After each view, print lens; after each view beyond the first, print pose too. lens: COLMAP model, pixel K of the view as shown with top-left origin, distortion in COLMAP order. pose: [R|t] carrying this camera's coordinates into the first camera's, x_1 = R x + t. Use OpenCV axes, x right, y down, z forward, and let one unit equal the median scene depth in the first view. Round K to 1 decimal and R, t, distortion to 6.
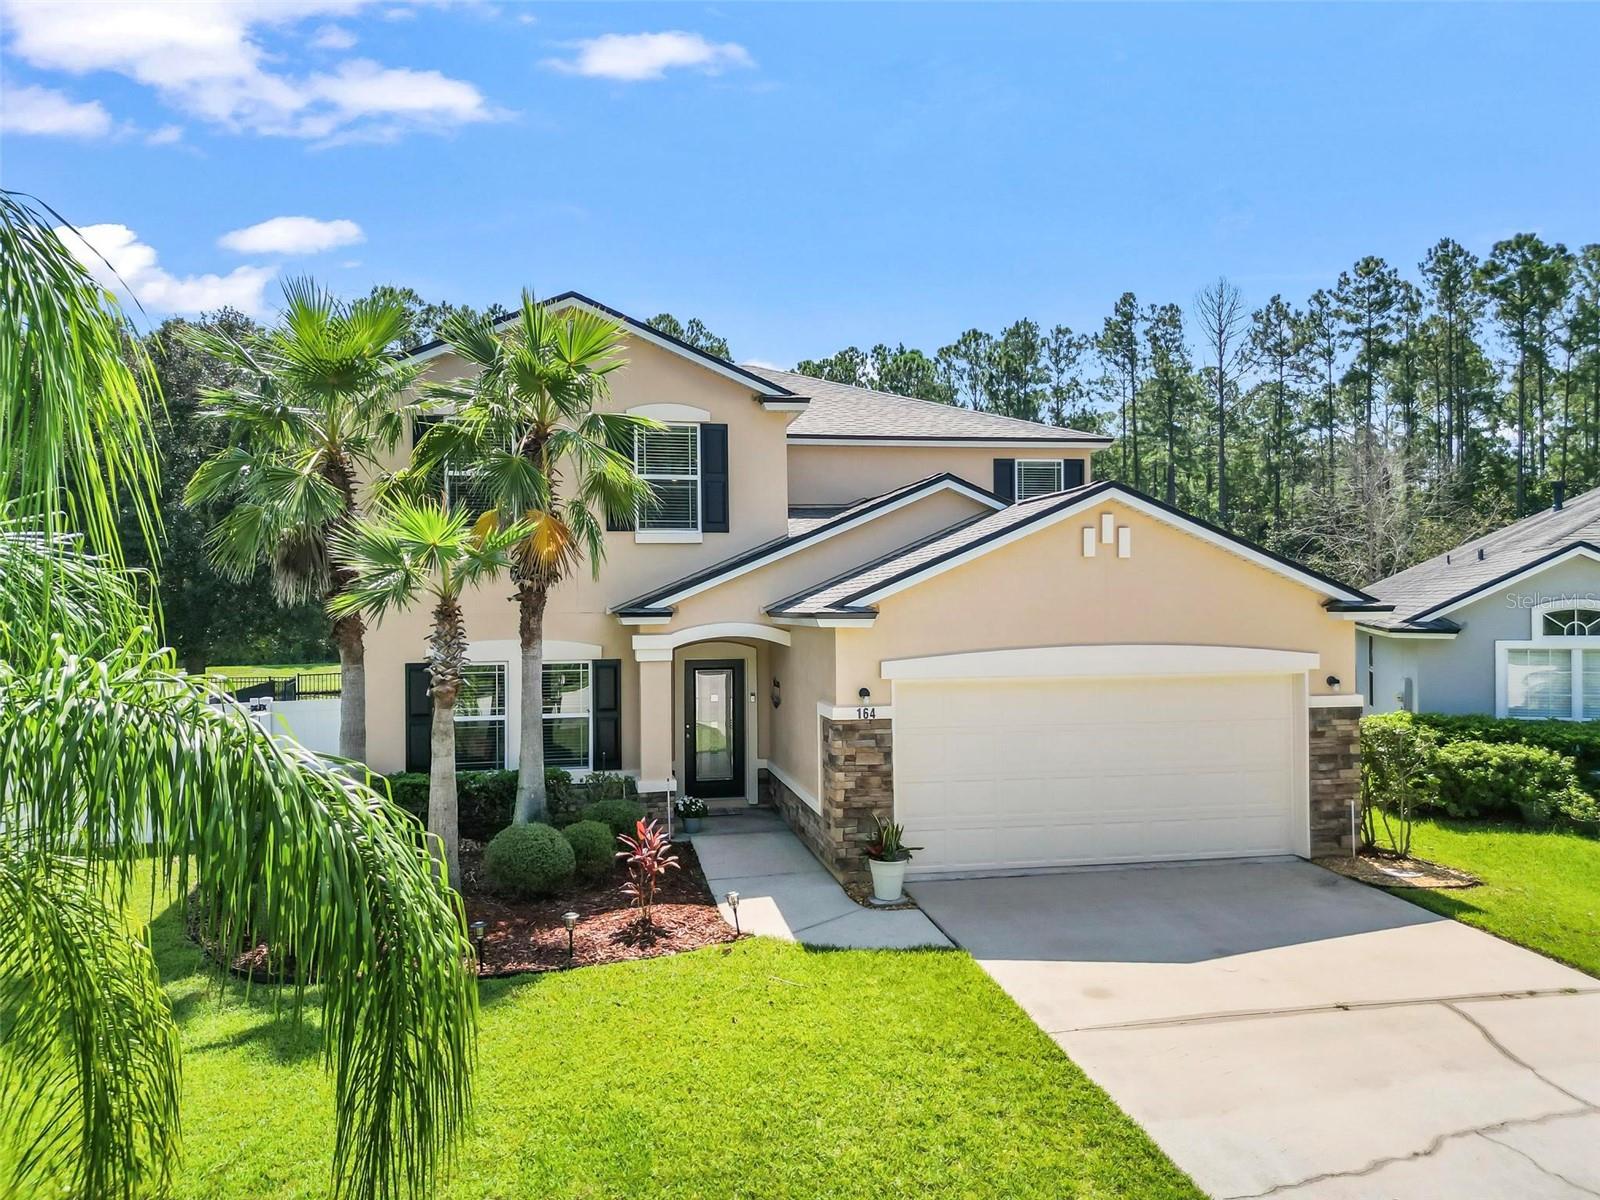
lens RADIAL K [[1110.6, 0, 780.4], [0, 1110.6, 616.5], [0, 0, 1]] dist [0.020165, -0.013981]
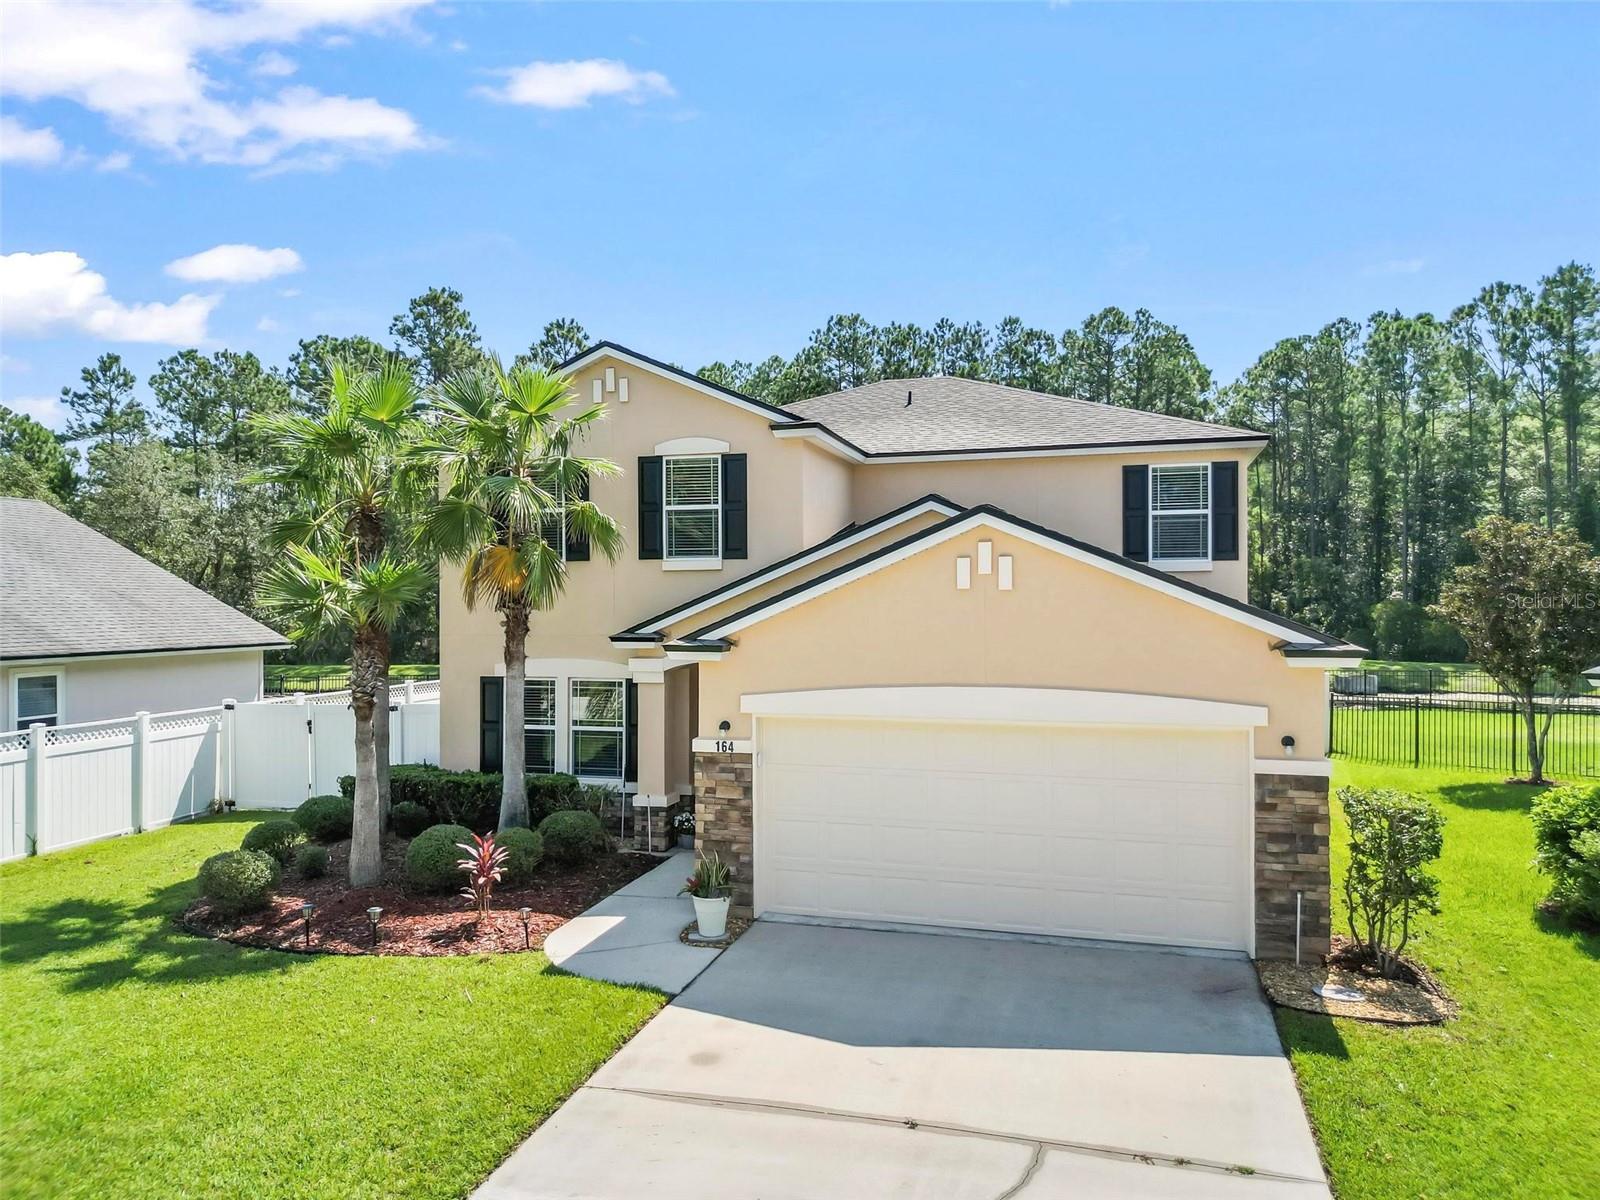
lens RADIAL K [[1110.6, 0, 765.3], [0, 1110.6, 602.6], [0, 0, 1]] dist [0.020165, -0.013981]
pose [[0.896448, 0.005890, -0.443111, 0.514758], [-0.011779, 0.999875, -0.010539, -0.030129], [0.442993, 0.014667, 0.896405, 0.109121]]
